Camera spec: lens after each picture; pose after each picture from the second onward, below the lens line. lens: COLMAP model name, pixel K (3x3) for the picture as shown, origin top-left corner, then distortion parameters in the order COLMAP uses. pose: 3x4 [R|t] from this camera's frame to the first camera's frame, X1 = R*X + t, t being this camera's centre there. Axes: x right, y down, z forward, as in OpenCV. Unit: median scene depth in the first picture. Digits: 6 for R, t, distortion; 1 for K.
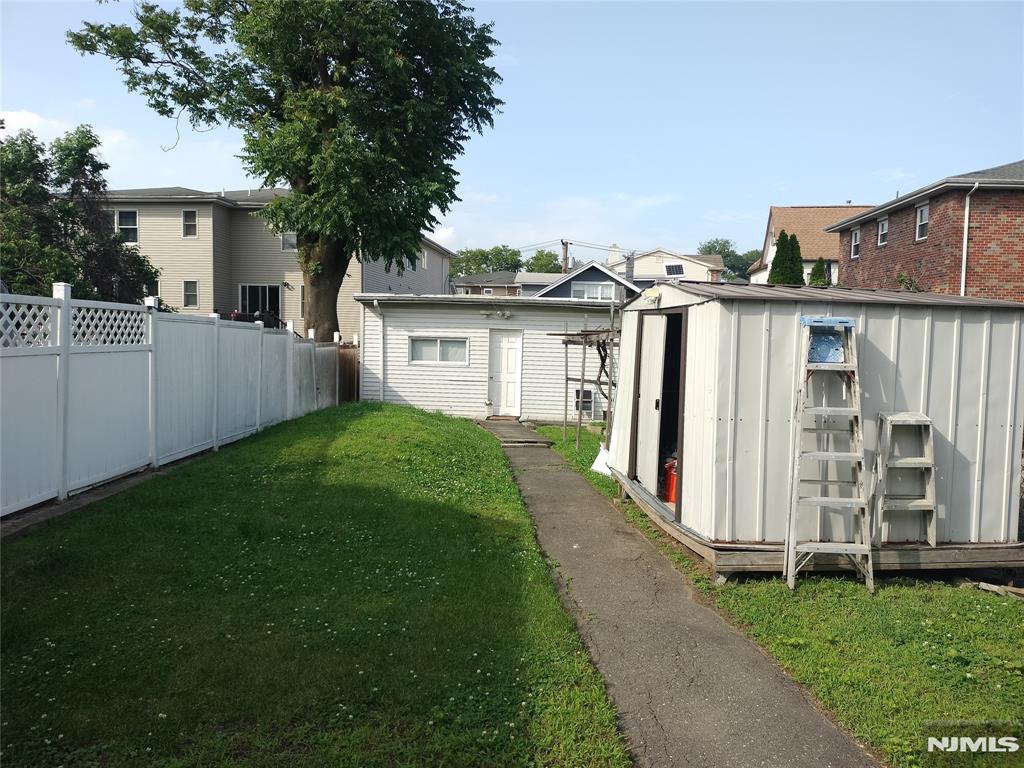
lens RADIAL K [[774.9, 0, 512.0], [0, 774.9, 384.0], [0, 0, 1]] dist [0.092084, -0.139470]
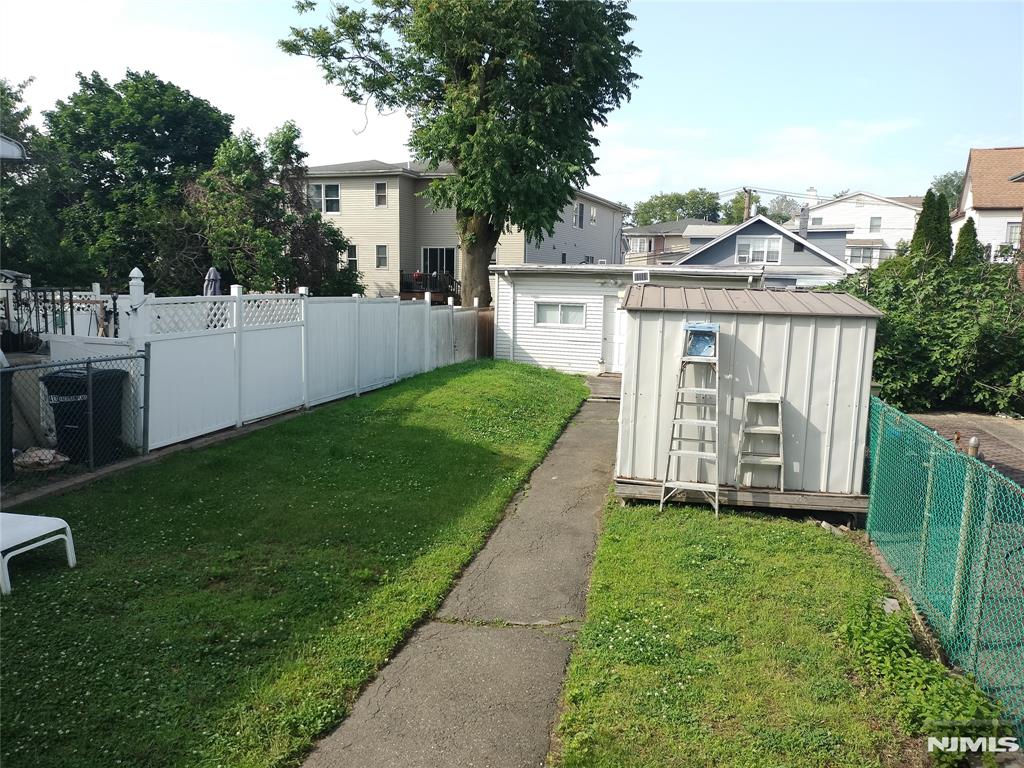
lens RADIAL K [[779.5, 0, 504.6], [0, 779.5, 385.5], [0, 0, 1]] dist [0.155380, -0.326697]
pose [[0.963897, 0.034761, -0.263995, 0.132187], [-0.015633, 0.997120, 0.074212, -0.022276], [0.265815, -0.067406, 0.961665, -0.135375]]
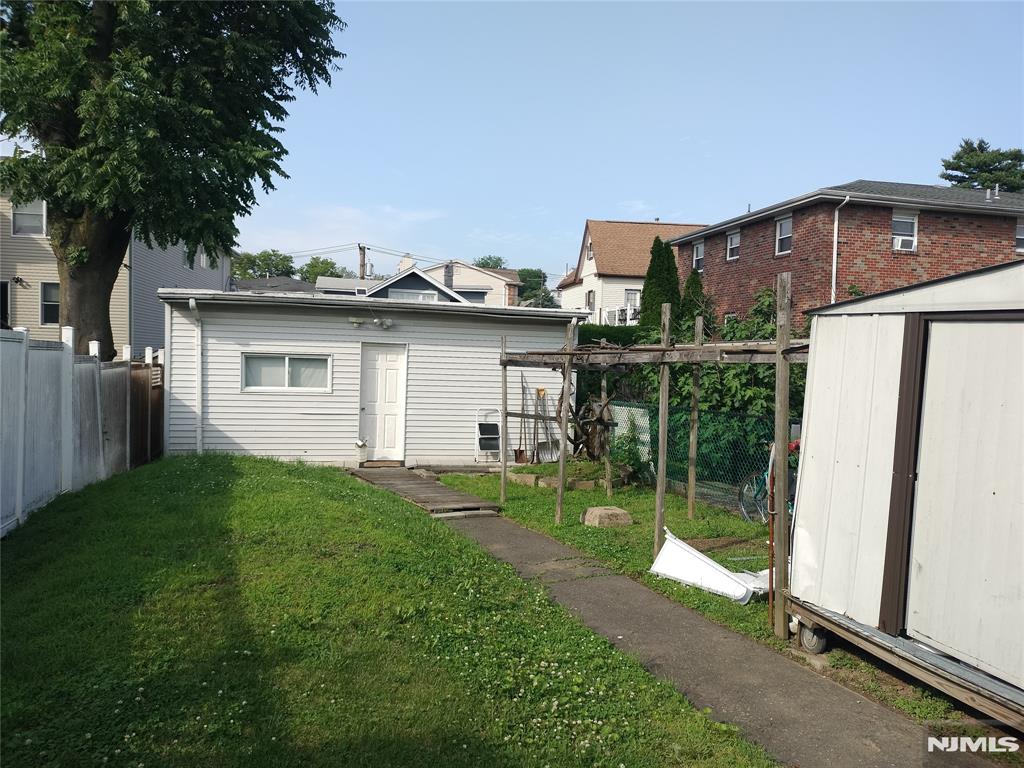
lens RADIAL K [[774.9, 0, 512.0], [0, 774.9, 384.0], [0, 0, 1]] dist [0.092084, -0.139470]
pose [[0.954637, -0.006792, 0.297696, -0.108207], [0.011962, 0.999808, -0.015548, -0.018333], [-0.297533, 0.018404, 0.954534, 0.247570]]
